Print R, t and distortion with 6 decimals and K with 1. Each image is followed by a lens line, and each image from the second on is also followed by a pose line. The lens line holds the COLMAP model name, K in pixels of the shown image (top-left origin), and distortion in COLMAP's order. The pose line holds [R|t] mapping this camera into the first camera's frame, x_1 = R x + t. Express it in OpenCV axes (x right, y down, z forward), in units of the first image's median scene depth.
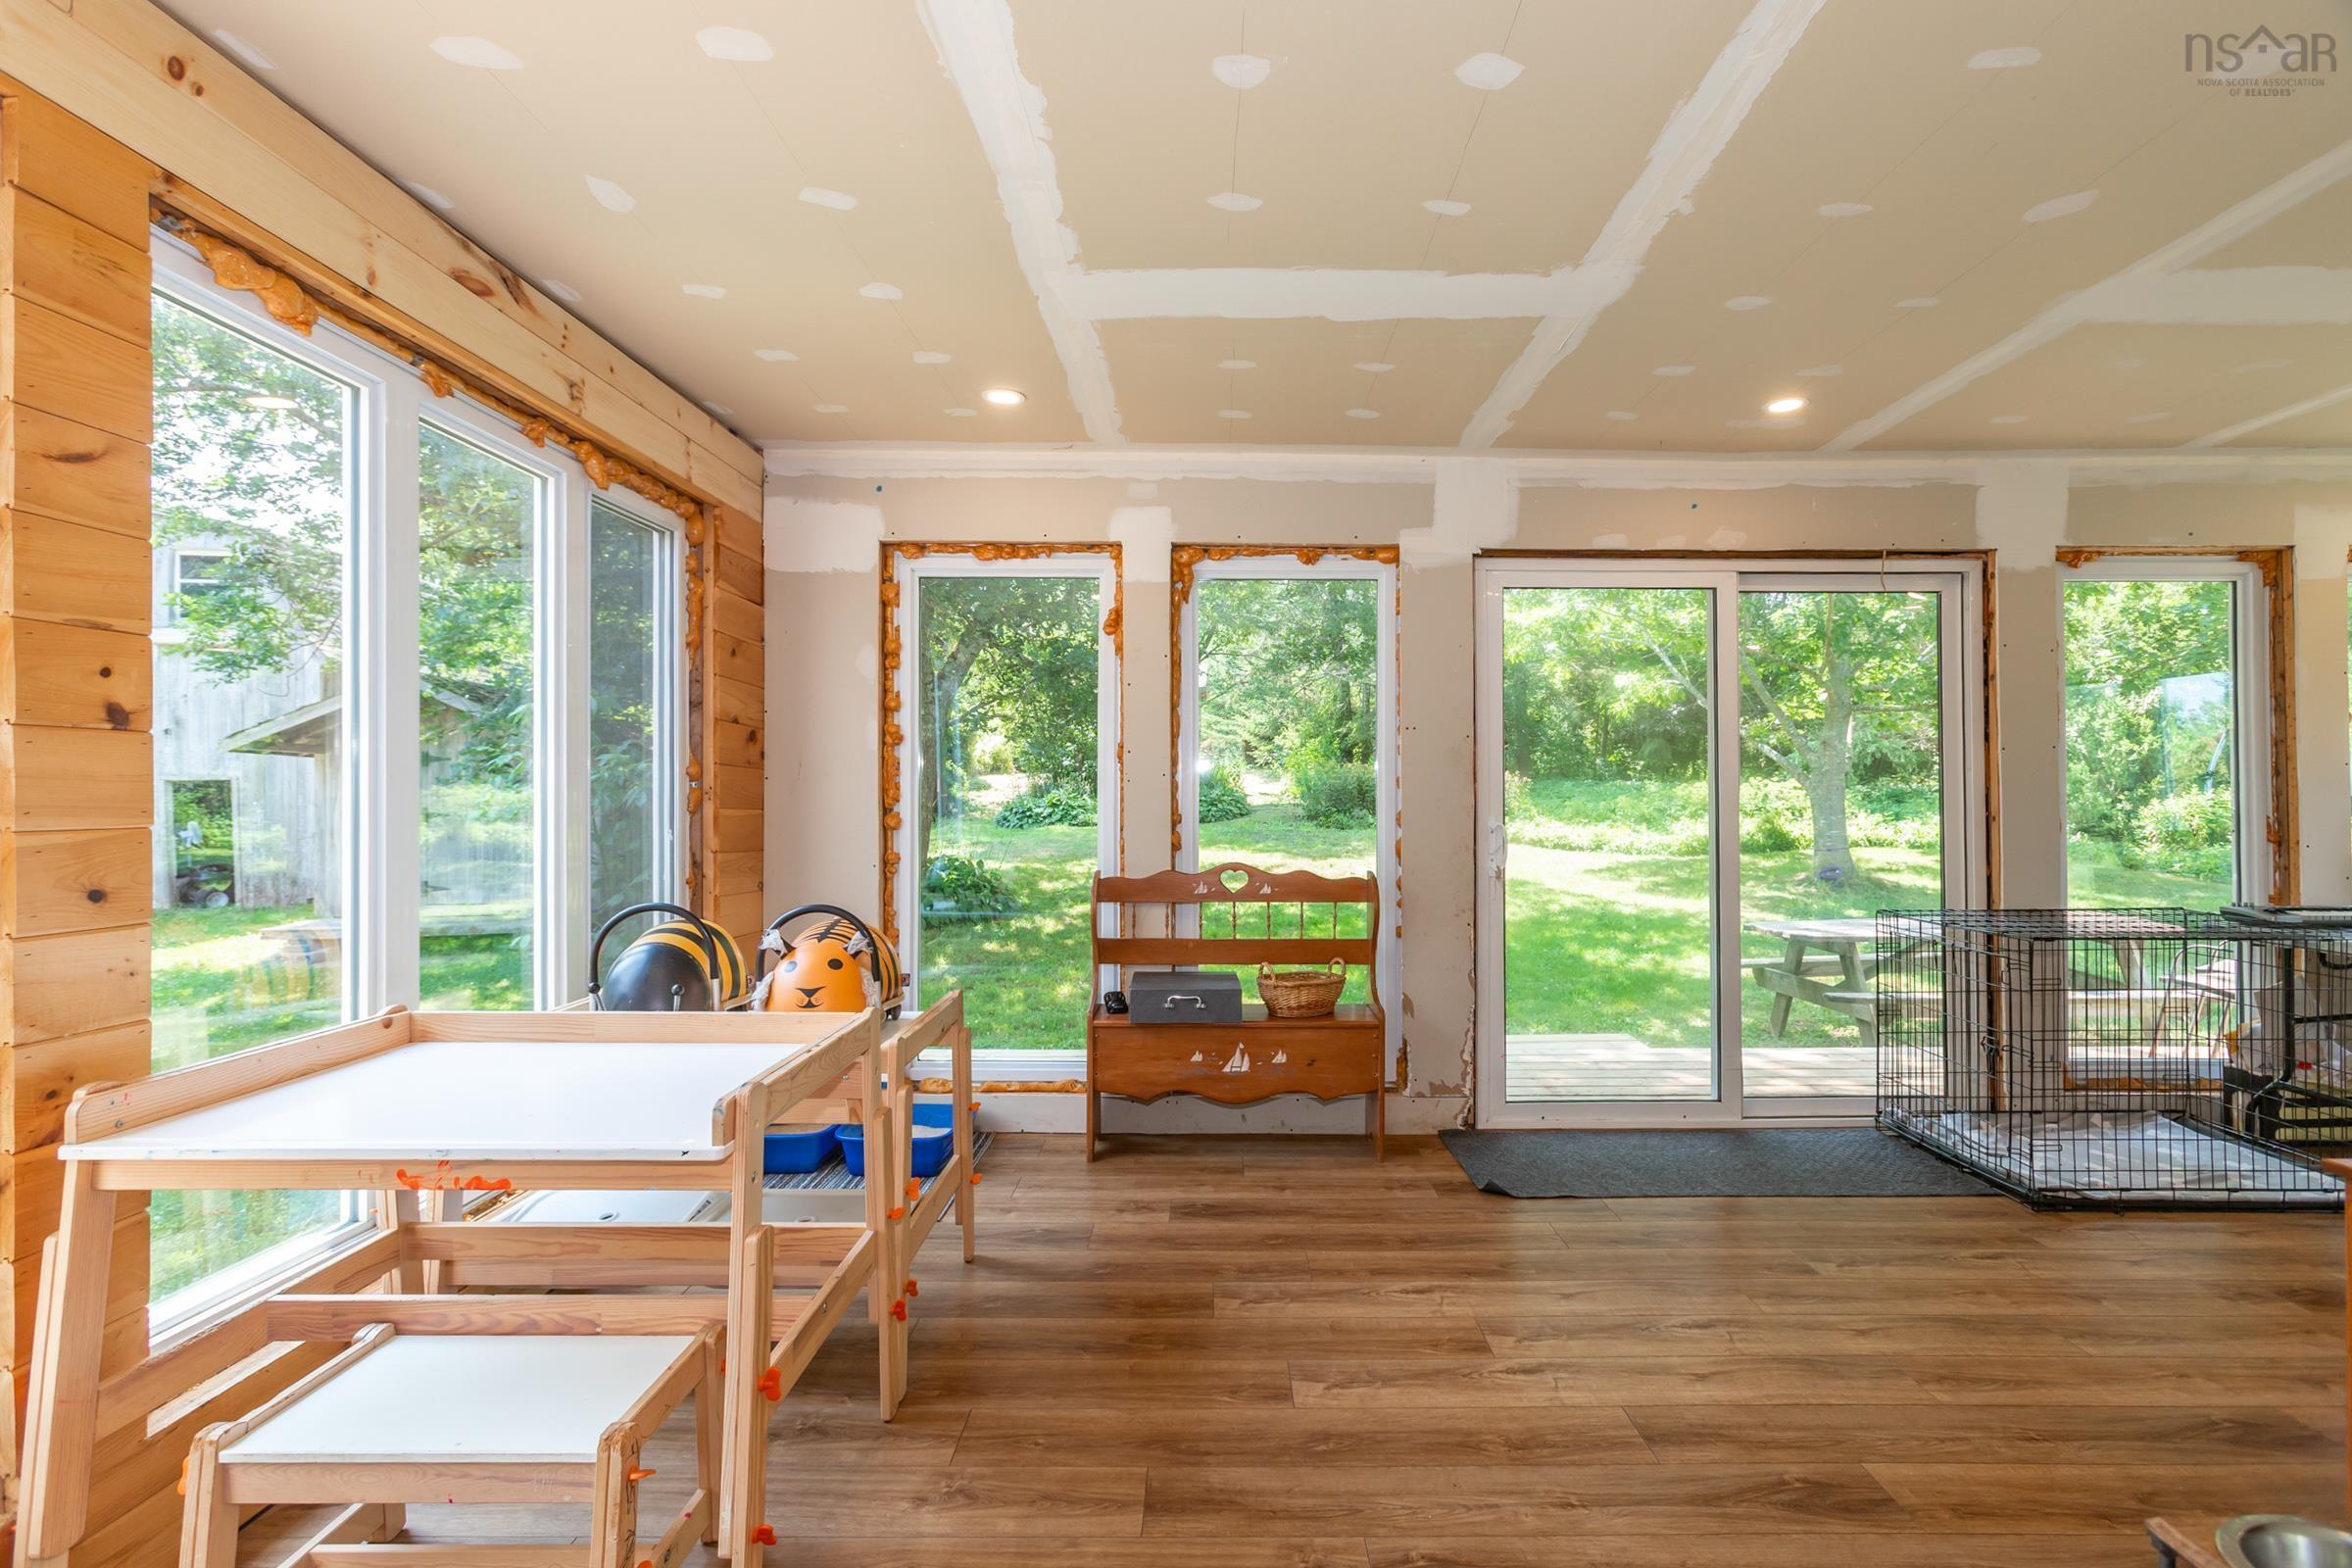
lens RADIAL K [[1111.6, 0, 1184.4], [0, 1111.6, 797.1], [0, 0, 1]] dist [-0.018169, -0.000133]
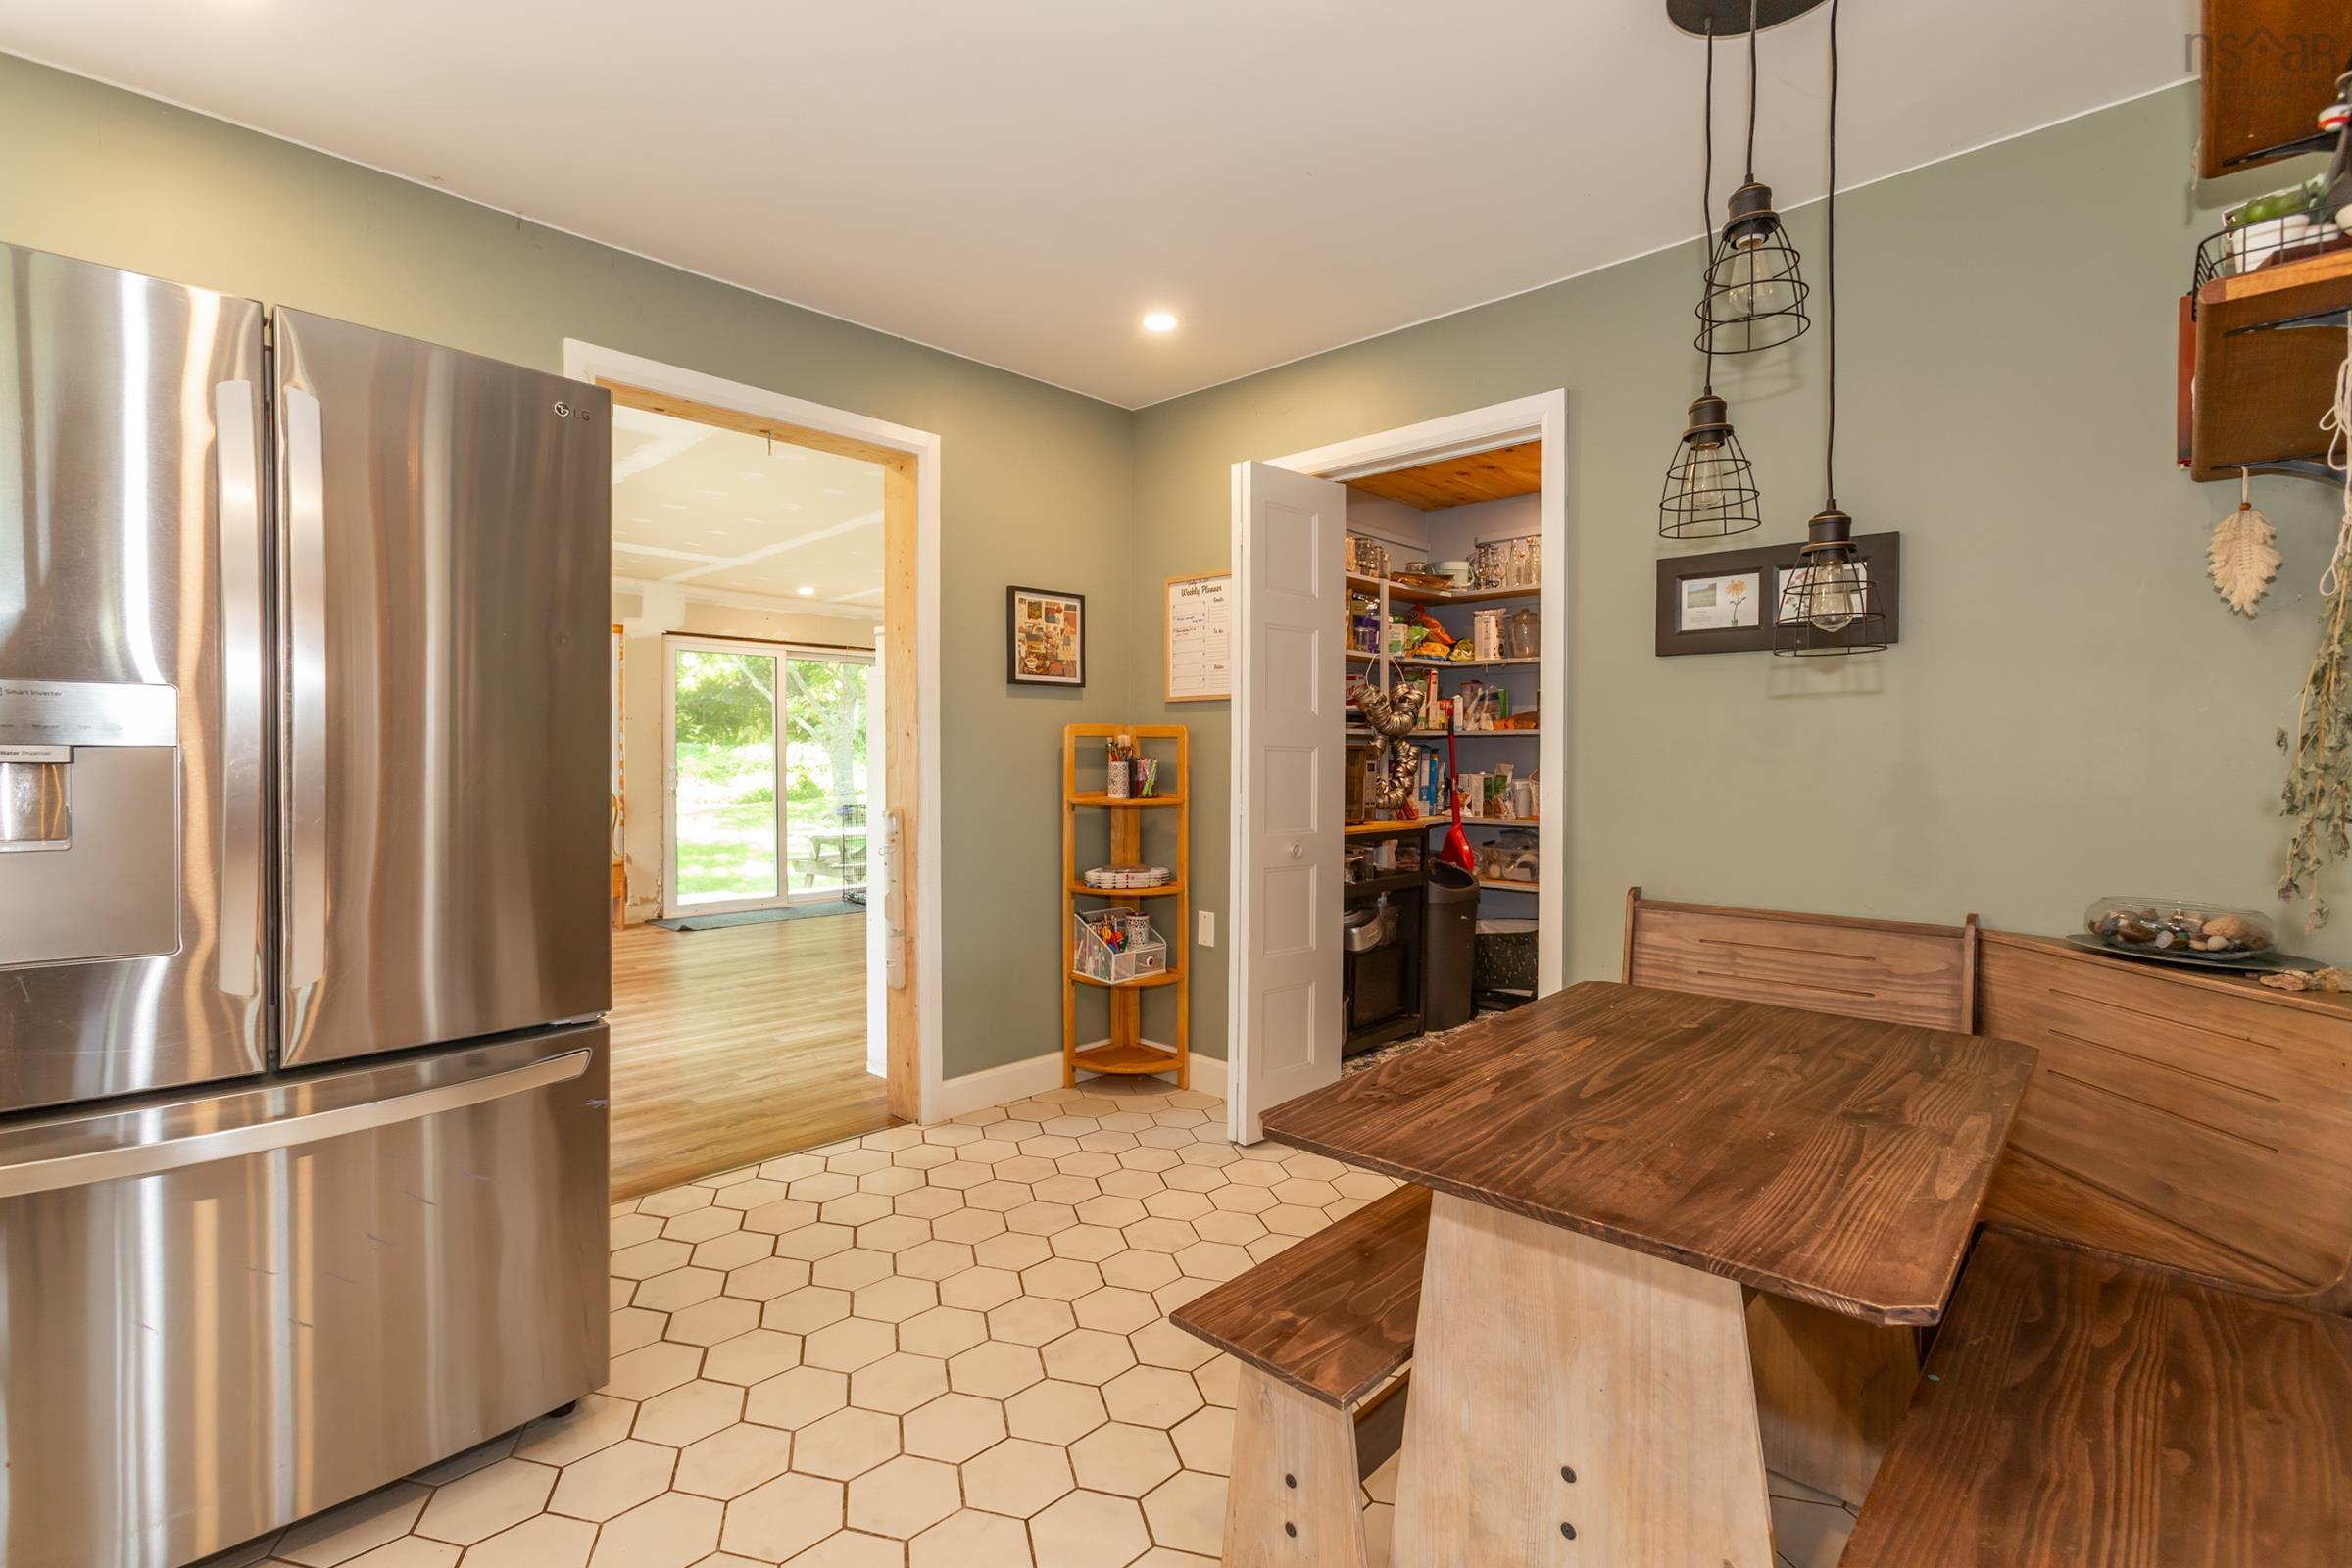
lens RADIAL K [[1079.8, 0, 1154.4], [0, 1079.8, 778.2], [0, 0, 1]] dist [-0.011893, 0.008571]
pose [[0.698155, -0.010693, 0.715867, -0.121525], [-0.002543, 0.999845, 0.017415, 0.001592], [-0.715942, -0.013979, 0.698020, -0.237448]]
